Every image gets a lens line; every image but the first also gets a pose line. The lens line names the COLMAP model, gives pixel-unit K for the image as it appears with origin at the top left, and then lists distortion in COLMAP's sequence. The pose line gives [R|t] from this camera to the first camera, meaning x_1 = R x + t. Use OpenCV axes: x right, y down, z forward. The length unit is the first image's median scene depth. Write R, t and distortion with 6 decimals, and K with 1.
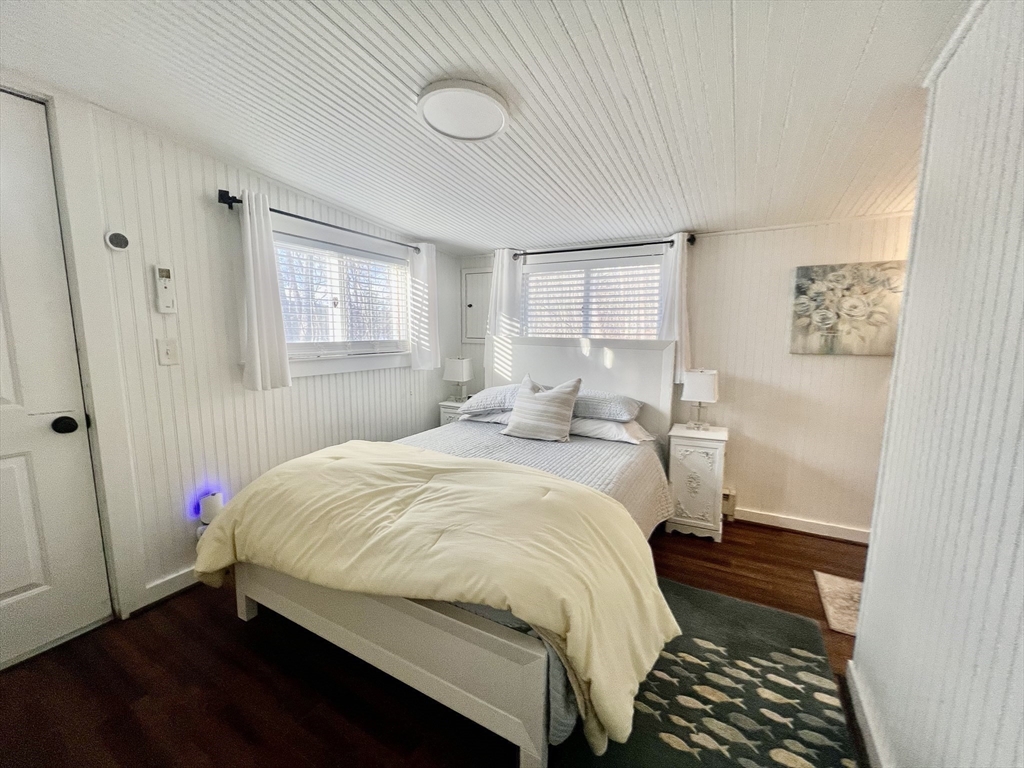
lens RADIAL K [[409.4, 0, 502.4], [0, 409.4, 384.9], [0, 0, 1]] dist [-0.001720, 0.000207]
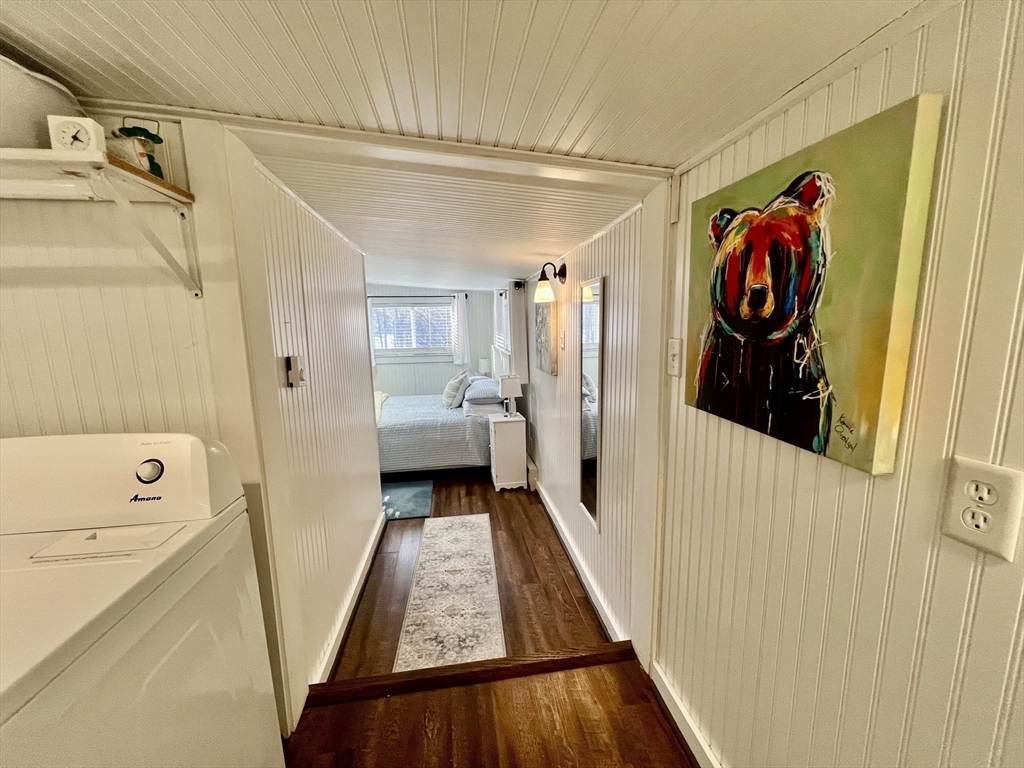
lens RADIAL K [[409.4, 0, 506.3], [0, 409.4, 387.9], [0, 0, 1]] dist [-0.001720, 0.000207]
pose [[0.596102, 0.109730, -0.795375, 1.795207], [-0.081035, 0.993781, 0.076369, -0.114095], [0.798809, 0.018929, 0.601287, 0.132386]]
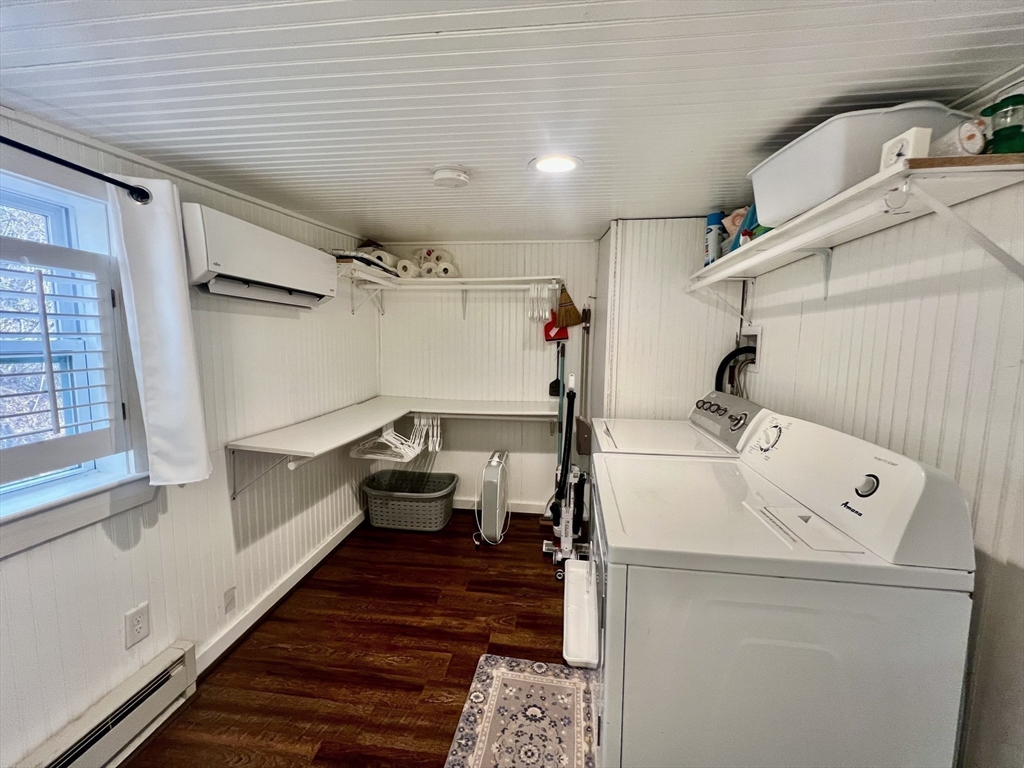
lens RADIAL K [[409.4, 0, 516.5], [0, 409.4, 387.9], [0, 0, 1]] dist [-0.001720, 0.000207]
pose [[-0.926755, 0.025103, -0.374827, 1.728507], [-0.066551, 0.971013, 0.229576, -0.129861], [0.369724, 0.237705, -0.898220, 0.294702]]
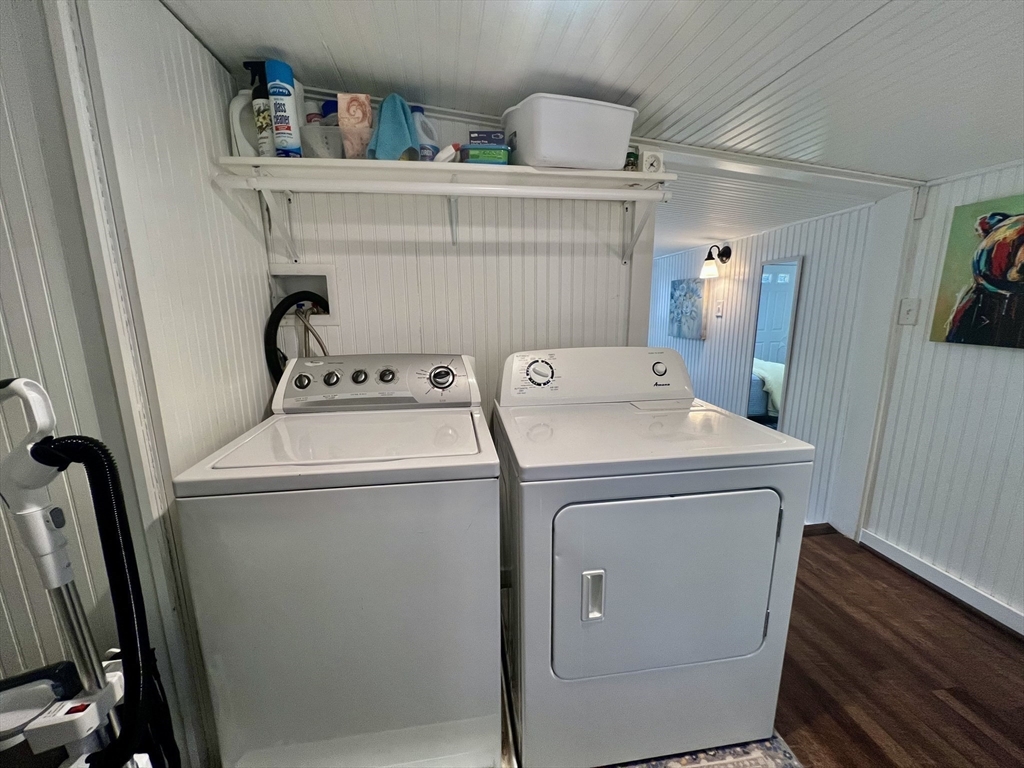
lens RADIAL K [[409.4, 0, 507.7], [0, 409.4, 386.4], [0, 0, 1]] dist [-0.001720, 0.000207]
pose [[0.611615, 0.142757, -0.778169, 1.648253], [-0.091916, 0.989747, 0.109328, 0.001298], [0.785798, 0.004659, 0.618466, -0.486834]]
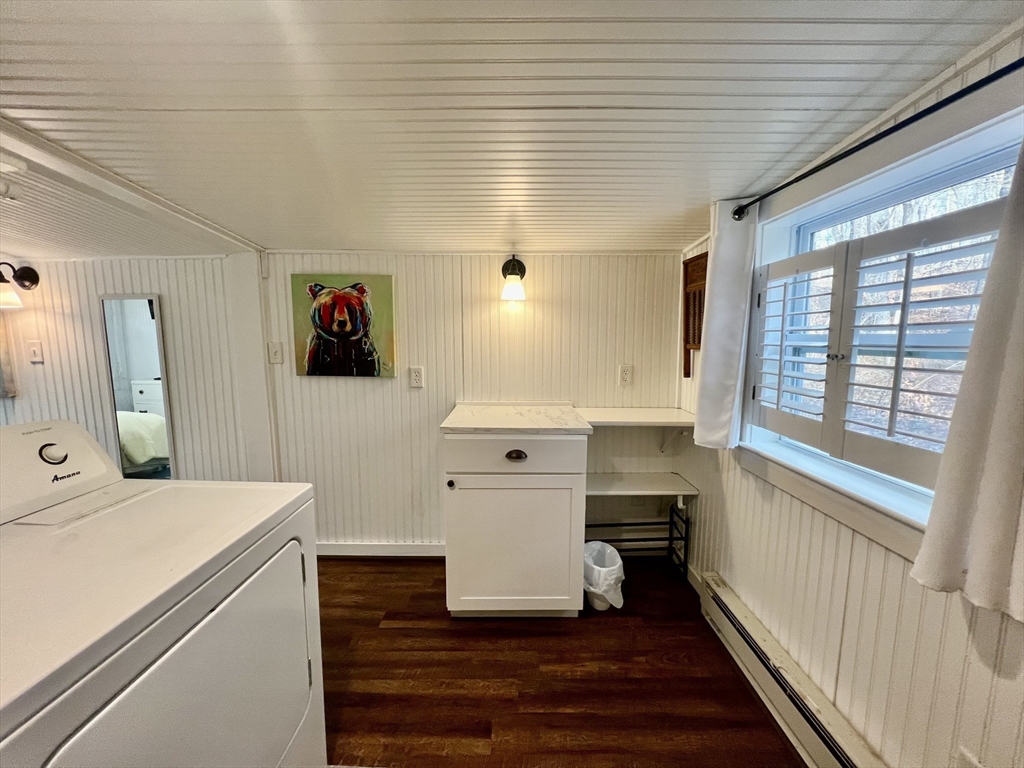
lens RADIAL K [[409.4, 0, 513.2], [0, 409.4, 386.5], [0, 0, 1]] dist [-0.001720, 0.000207]
pose [[0.874590, -0.061412, 0.480958, 1.502626], [0.067501, 0.997708, 0.004647, -0.016193], [-0.480142, 0.028401, 0.876731, -0.490666]]
